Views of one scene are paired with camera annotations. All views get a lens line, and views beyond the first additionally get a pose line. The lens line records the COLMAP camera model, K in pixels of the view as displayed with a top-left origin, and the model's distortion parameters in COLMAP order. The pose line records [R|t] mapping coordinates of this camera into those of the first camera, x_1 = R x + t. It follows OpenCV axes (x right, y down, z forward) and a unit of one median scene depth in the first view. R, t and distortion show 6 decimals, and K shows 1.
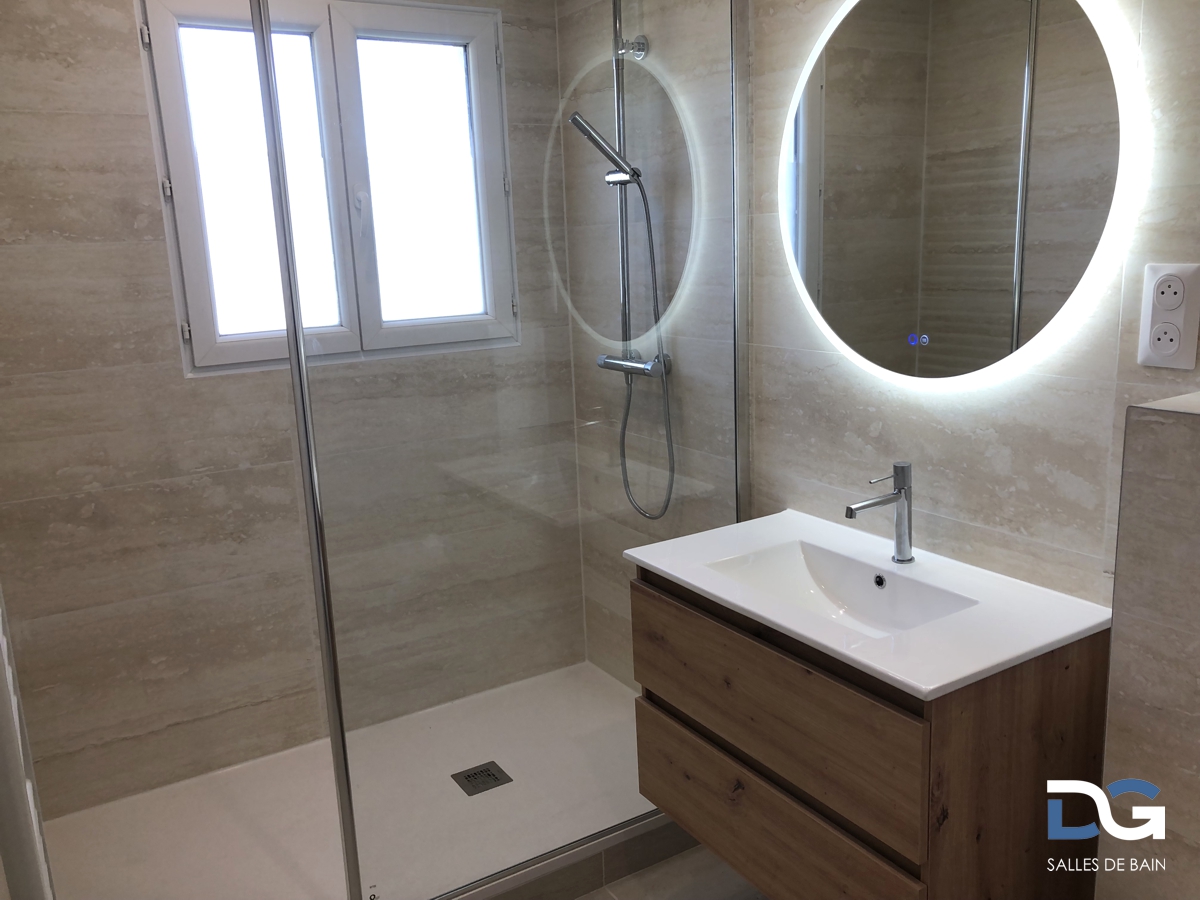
lens RADIAL K [[989.6, 0, 609.8], [0, 989.6, 449.2], [0, 0, 1]] dist [0.013588, -0.001910]
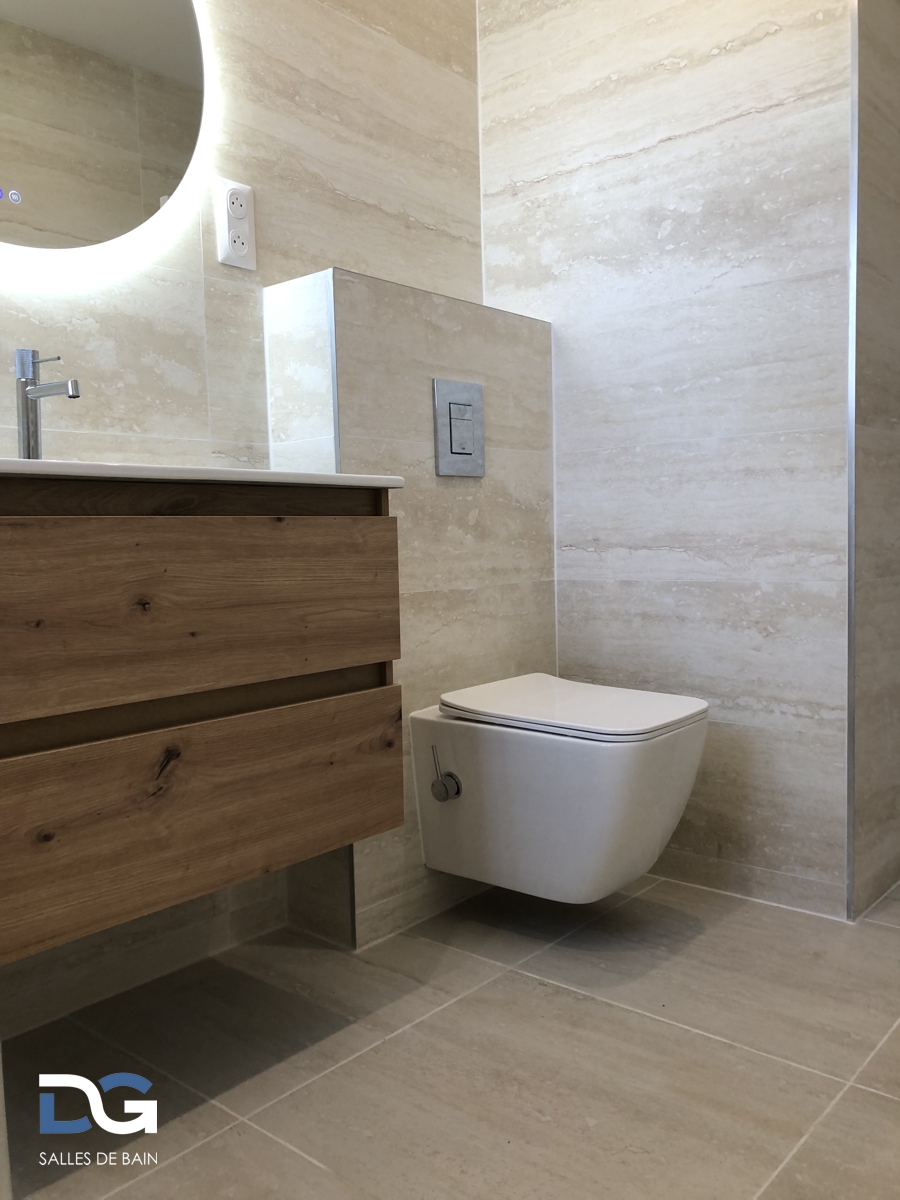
lens RADIAL K [[991.5, 0, 450.0], [0, 991.5, 600.0], [0, 0, 1]] dist [0.007974, 0.009332]
pose [[-0.290068, -0.013574, 0.956910, -0.434228], [0.239755, 0.966982, 0.086394, 0.169910], [-0.926487, 0.254484, -0.277236, 0.748895]]
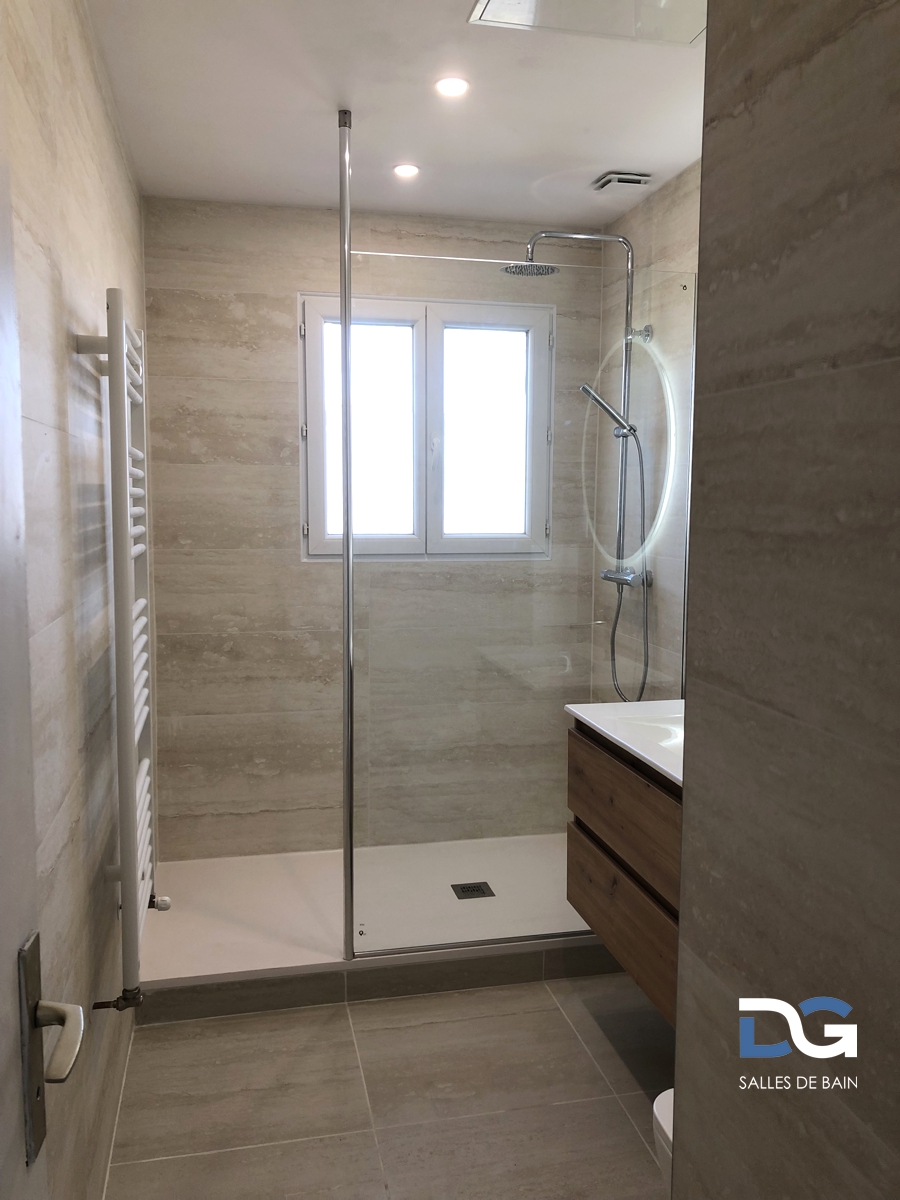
lens RADIAL K [[981.9, 0, 450.0], [0, 981.9, 600.0], [0, 0, 1]] dist [0.051281, 0.000438]
pose [[0.942487, 0.082005, -0.324026, 0.243527], [-0.114485, 0.989998, -0.082449, 0.077413], [0.314023, 0.114803, 0.942449, -0.265535]]
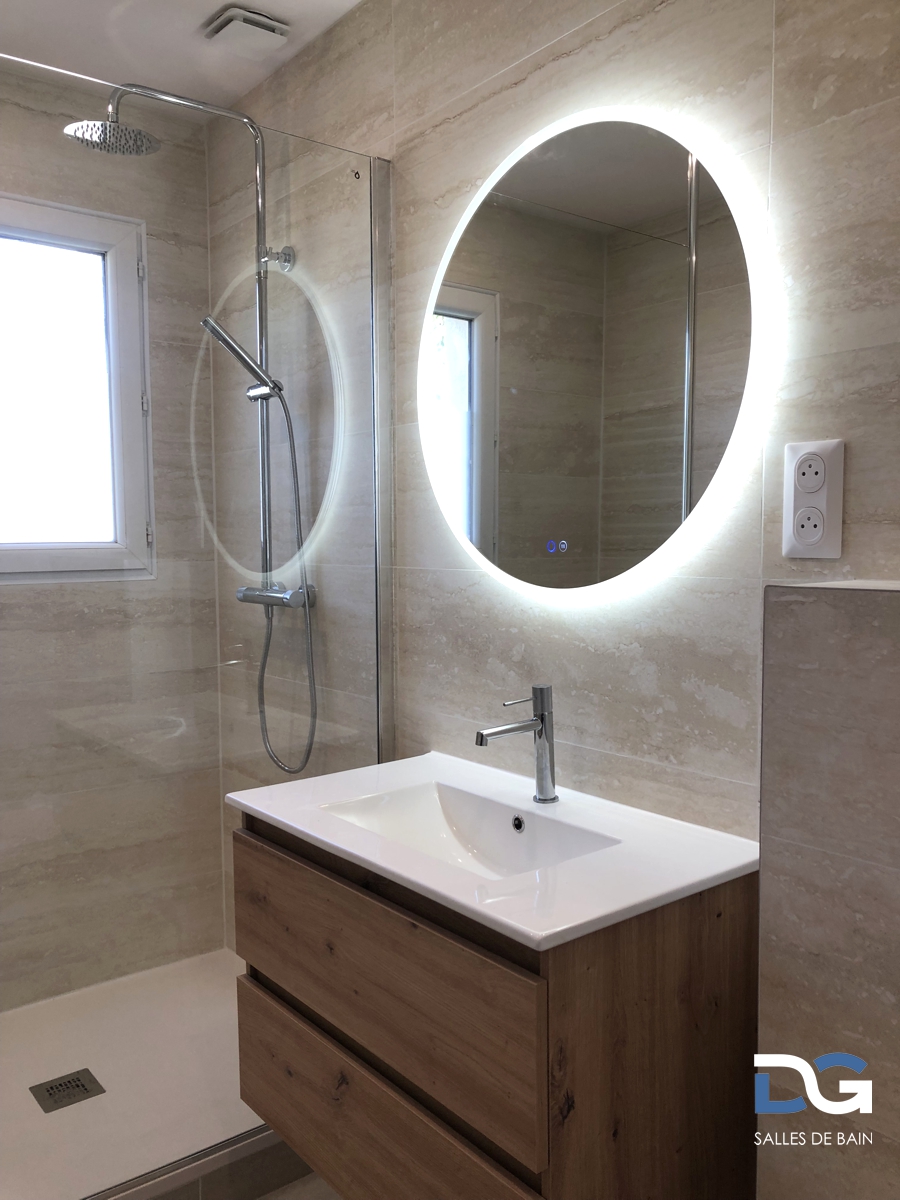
lens RADIAL K [[989.6, 0, 448.0], [0, 989.6, 612.1], [0, 0, 1]] dist [0.013588, -0.001910]
pose [[0.993198, 0.025455, 0.113622, 0.087278], [-0.009473, 0.990242, -0.139038, 0.056389], [-0.116053, 0.137015, 0.983747, 0.110936]]
